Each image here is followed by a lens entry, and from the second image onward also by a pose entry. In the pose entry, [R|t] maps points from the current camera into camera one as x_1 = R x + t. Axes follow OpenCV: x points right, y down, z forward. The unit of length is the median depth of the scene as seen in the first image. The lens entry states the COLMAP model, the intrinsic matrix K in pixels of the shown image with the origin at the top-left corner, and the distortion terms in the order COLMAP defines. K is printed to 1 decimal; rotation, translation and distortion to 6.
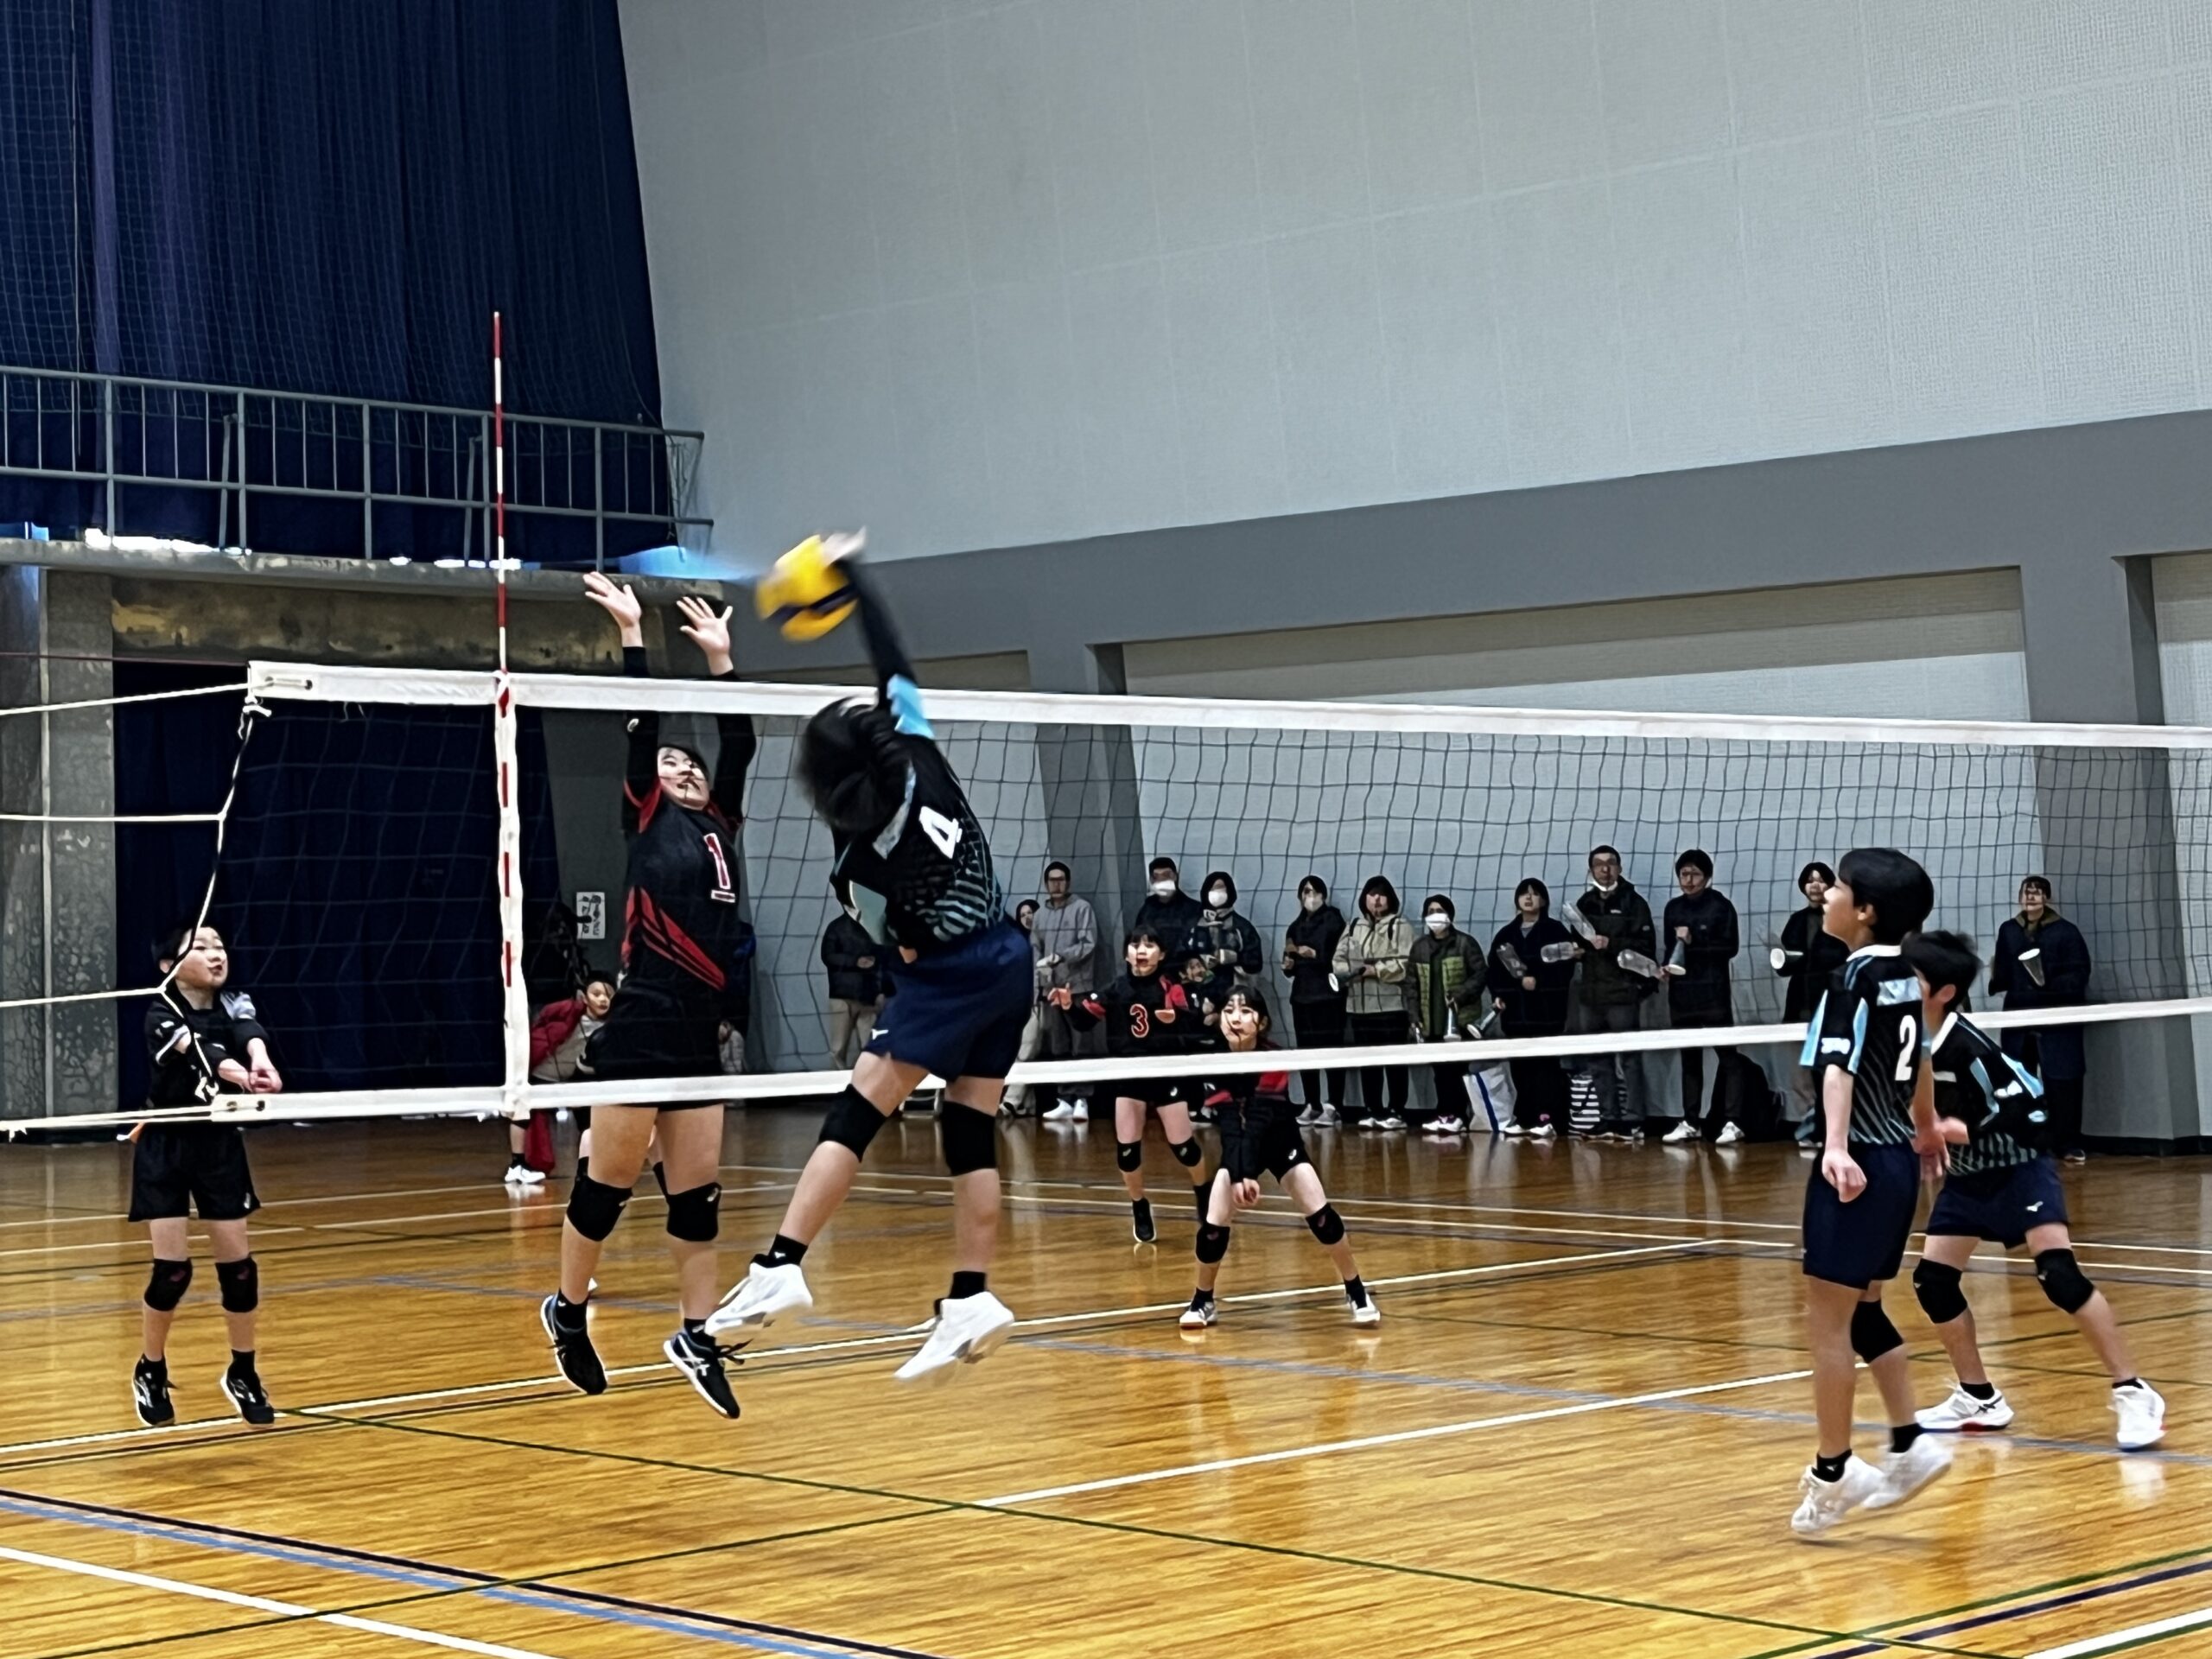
lens RADIAL K [[3851.3, 0, 1106.6], [0, 3851.3, 810.6], [0, 0, 1]] dist [0.030413, 0.000000]
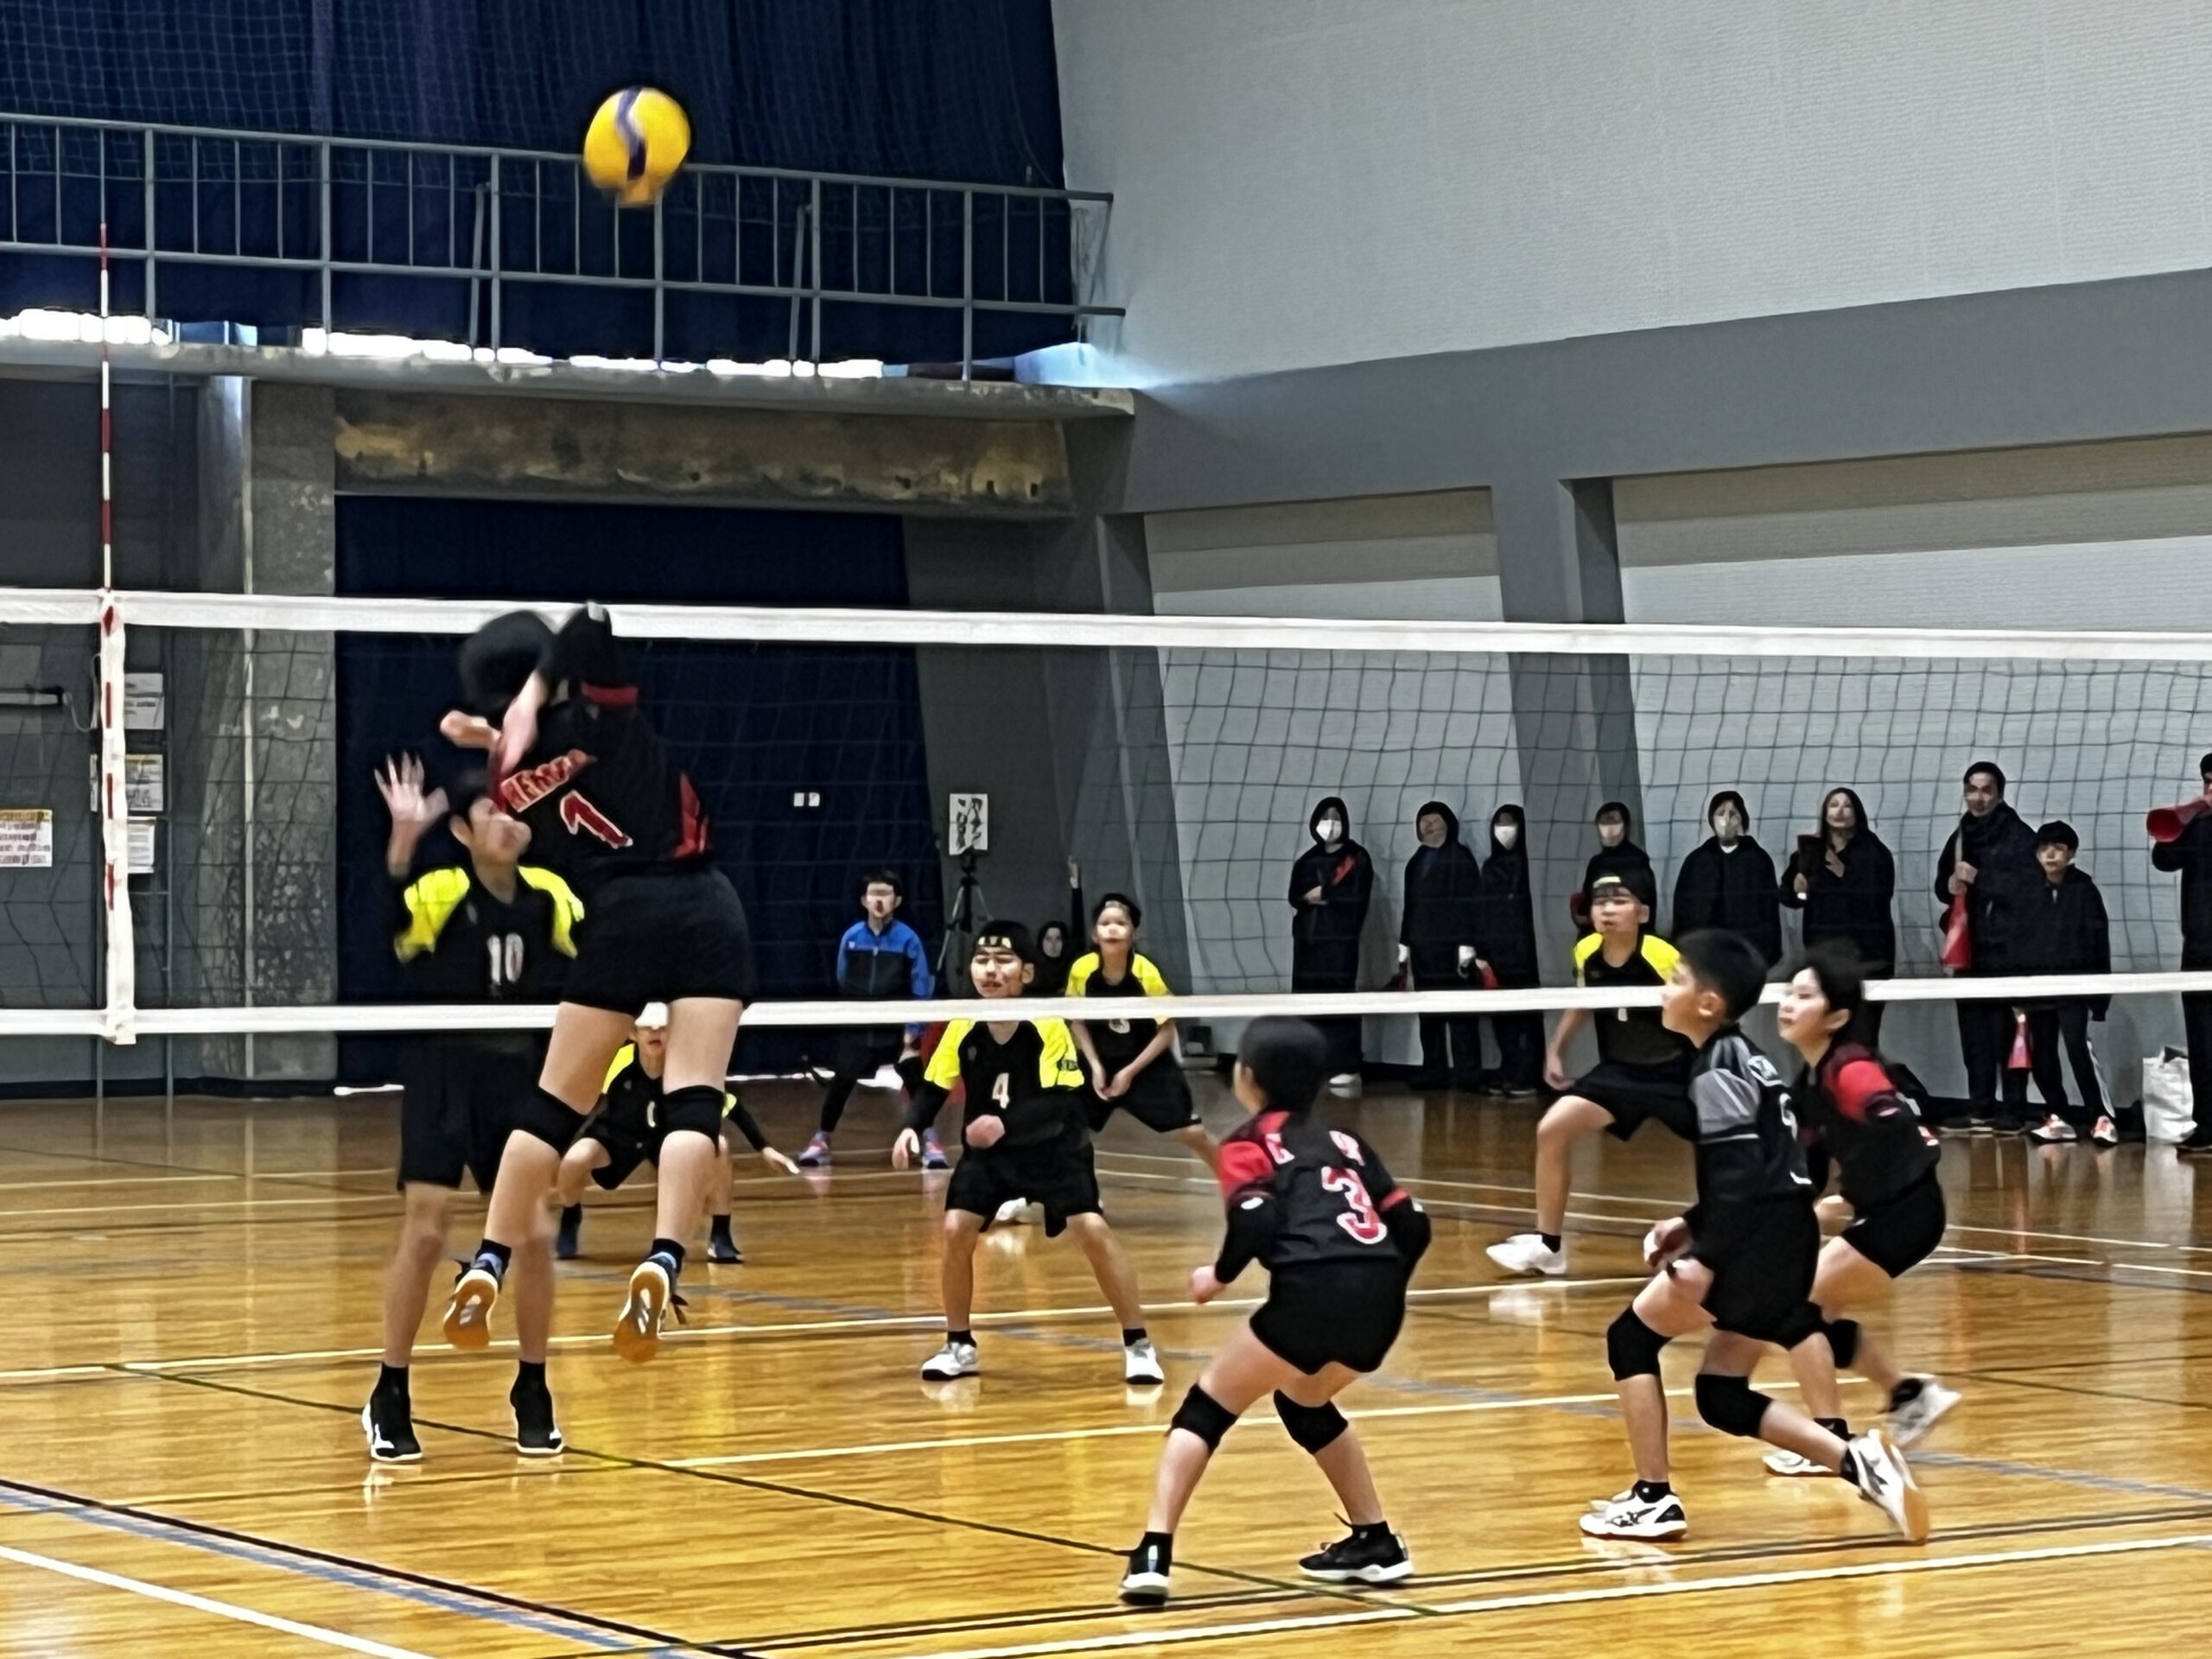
lens RADIAL K [[5775.3, 0, 1105.8], [0, 5775.3, 839.4], [0, 0, 1]] dist [0.061187, 0.000000]
pose [[0.977061, 0.017548, -0.212237, 0.151875], [-0.011105, 0.999442, 0.031513, -0.007056], [0.212672, -0.028433, 0.976710, -0.133187]]
